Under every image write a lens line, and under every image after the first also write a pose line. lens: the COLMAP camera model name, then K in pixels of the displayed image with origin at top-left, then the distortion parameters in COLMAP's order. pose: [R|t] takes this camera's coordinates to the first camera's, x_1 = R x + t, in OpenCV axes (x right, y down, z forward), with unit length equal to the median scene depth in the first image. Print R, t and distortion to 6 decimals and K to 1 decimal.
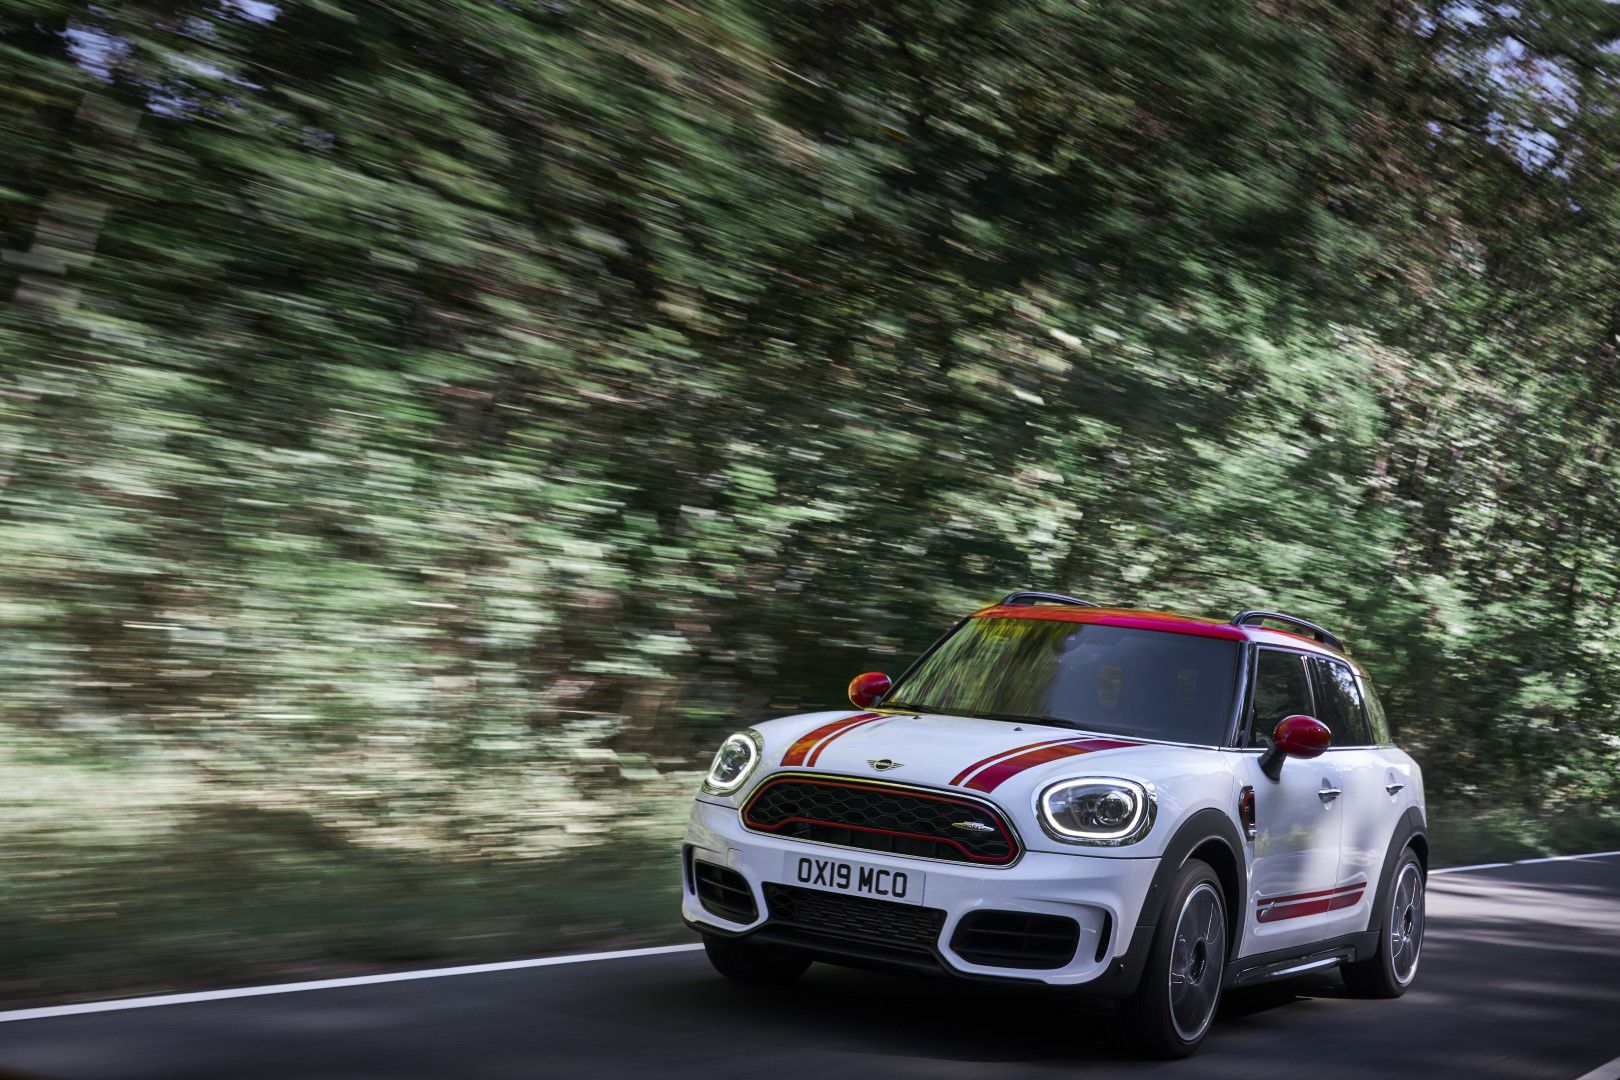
lens RADIAL K [[2118.4, 0, 809.1], [0, 2118.4, 538.9], [0, 0, 1]] dist [-0.000437, 0.000000]
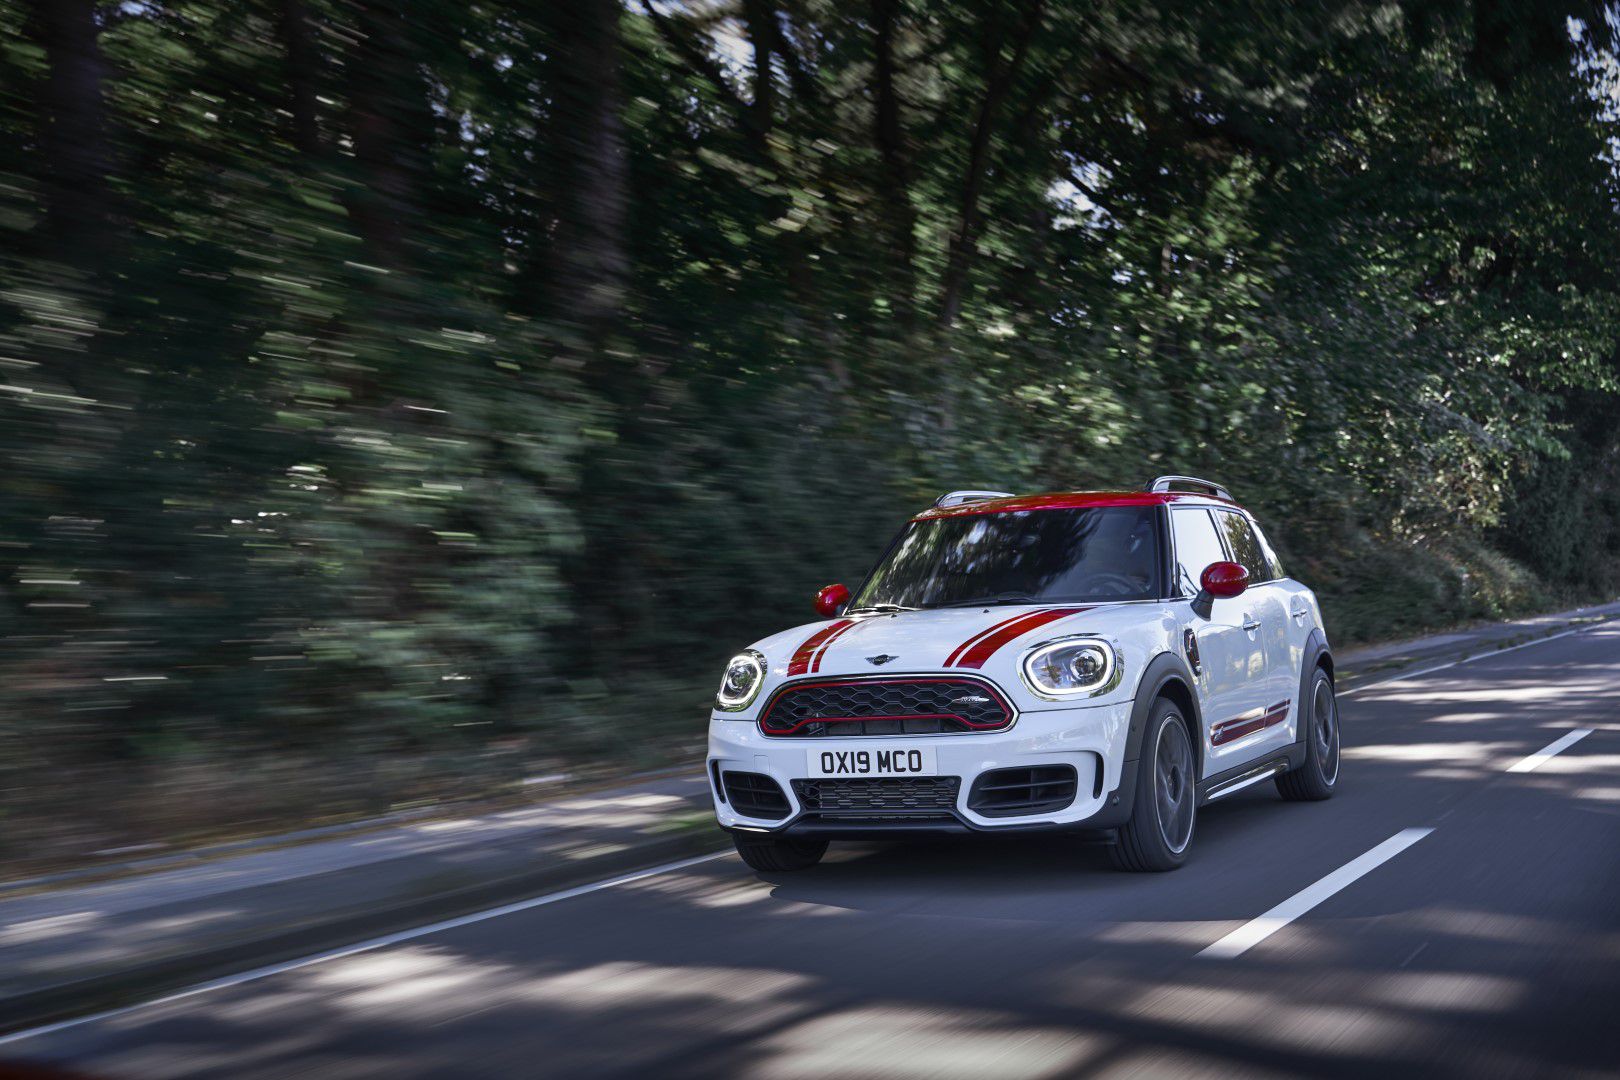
lens RADIAL K [[2118.4, 0, 814.2], [0, 2118.4, 537.6], [0, 0, 1]] dist [-0.000437, 0.000000]
pose [[0.984339, -0.153282, 0.087071, -0.089692], [0.150046, 0.987760, 0.042611, -0.011742], [-0.092537, -0.028879, 0.995290, -0.122777]]
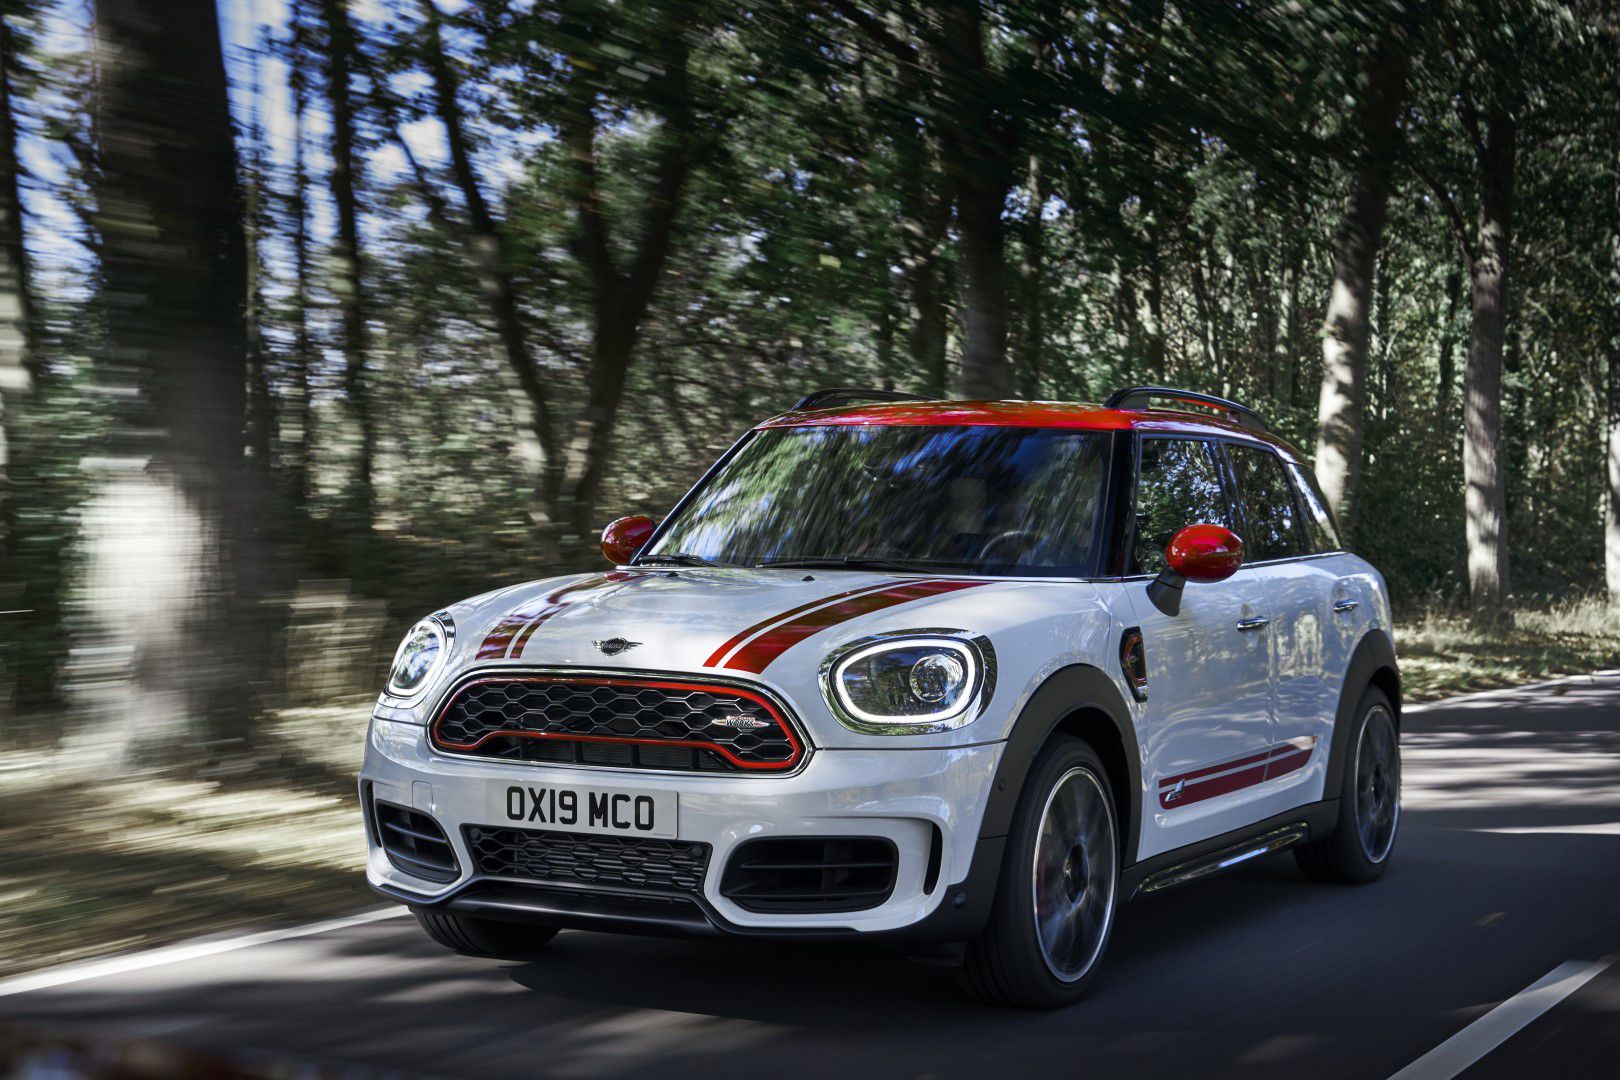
lens RADIAL K [[2556.0, 0, 810.5], [0, 2556.0, 536.3], [0, 0, 1]] dist [-0.129131, 0.000000]
pose [[0.995214, -0.090687, 0.036401, 0.074033], [0.087821, 0.993396, 0.073843, 0.012703], [-0.042858, -0.070293, 0.996605, 0.149053]]
